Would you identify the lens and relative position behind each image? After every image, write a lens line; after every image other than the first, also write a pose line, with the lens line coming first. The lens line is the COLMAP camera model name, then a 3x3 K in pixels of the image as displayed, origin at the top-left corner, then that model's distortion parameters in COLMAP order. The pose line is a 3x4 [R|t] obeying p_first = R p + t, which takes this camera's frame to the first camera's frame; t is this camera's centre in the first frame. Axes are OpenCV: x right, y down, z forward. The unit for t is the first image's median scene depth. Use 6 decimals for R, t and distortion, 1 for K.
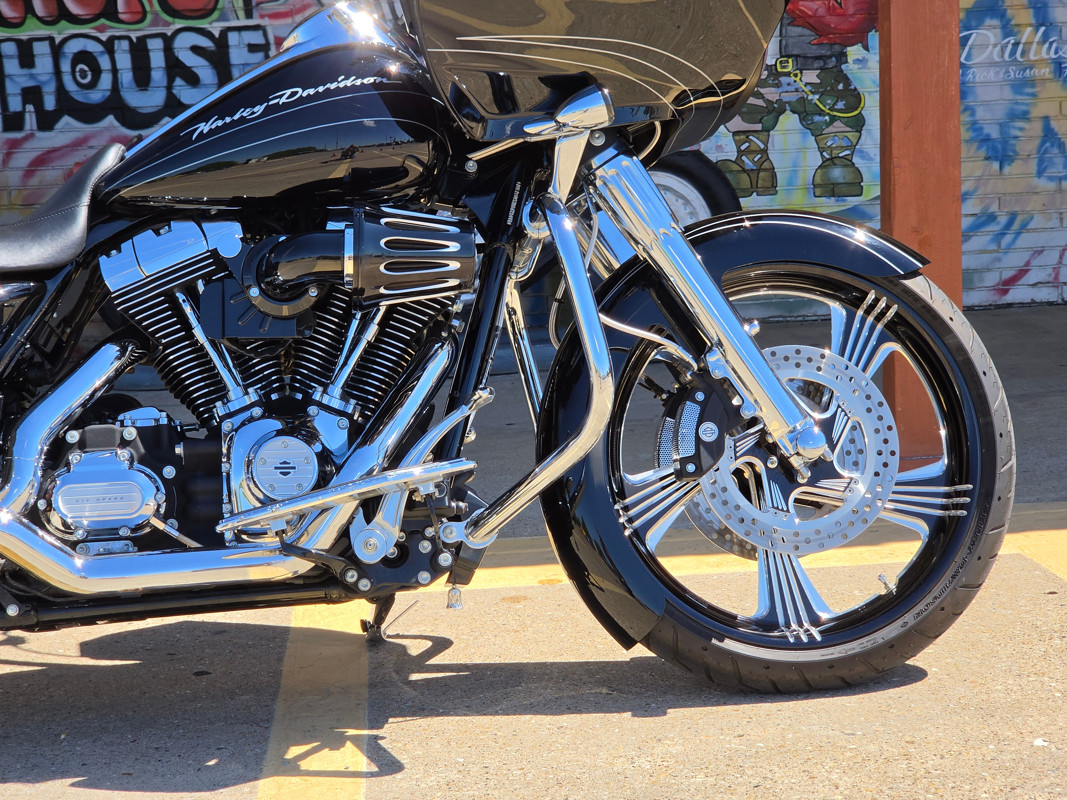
lens RADIAL K [[2148.1, 0, 483.3], [0, 2148.1, 413.8], [0, 0, 1]] dist [0.018777, 0.000000]
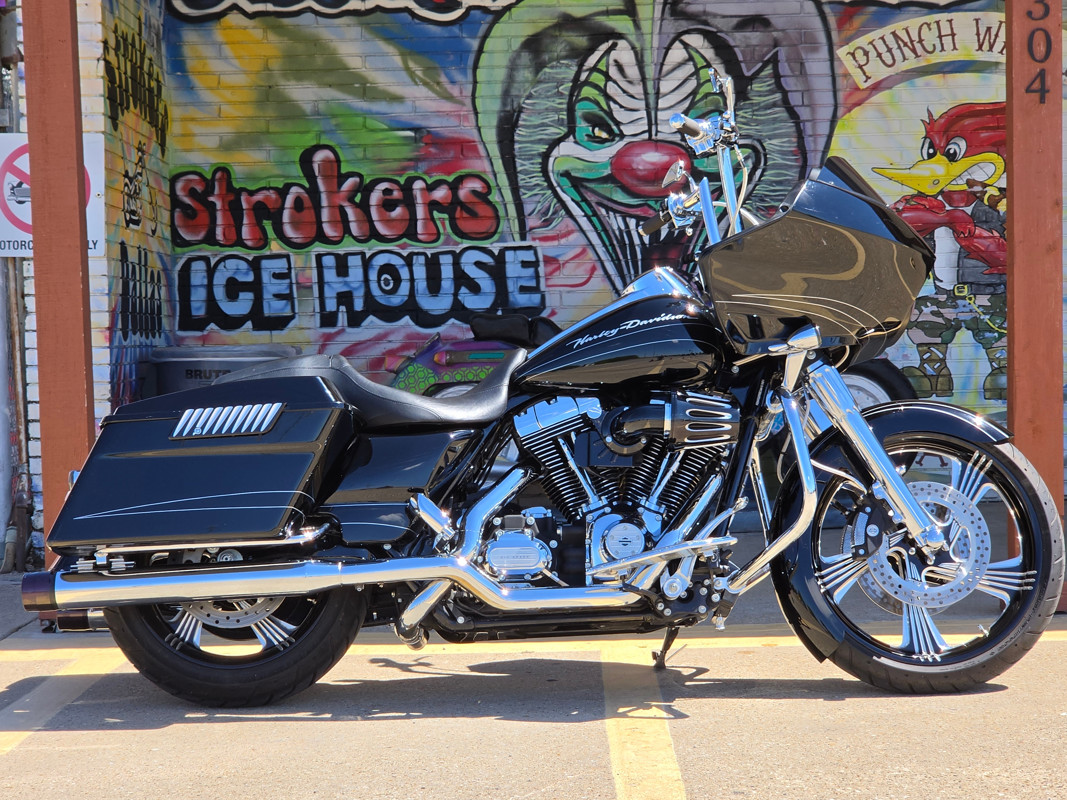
lens RADIAL K [[2341.9, 0, 456.8], [0, 2341.9, 423.0], [0, 0, 1]] dist [-0.138092, 0.000000]
pose [[0.995413, 0.030710, -0.090608, -0.024152], [-0.038494, 0.995598, -0.085452, 0.039272], [0.087585, 0.088548, 0.992214, -0.355299]]
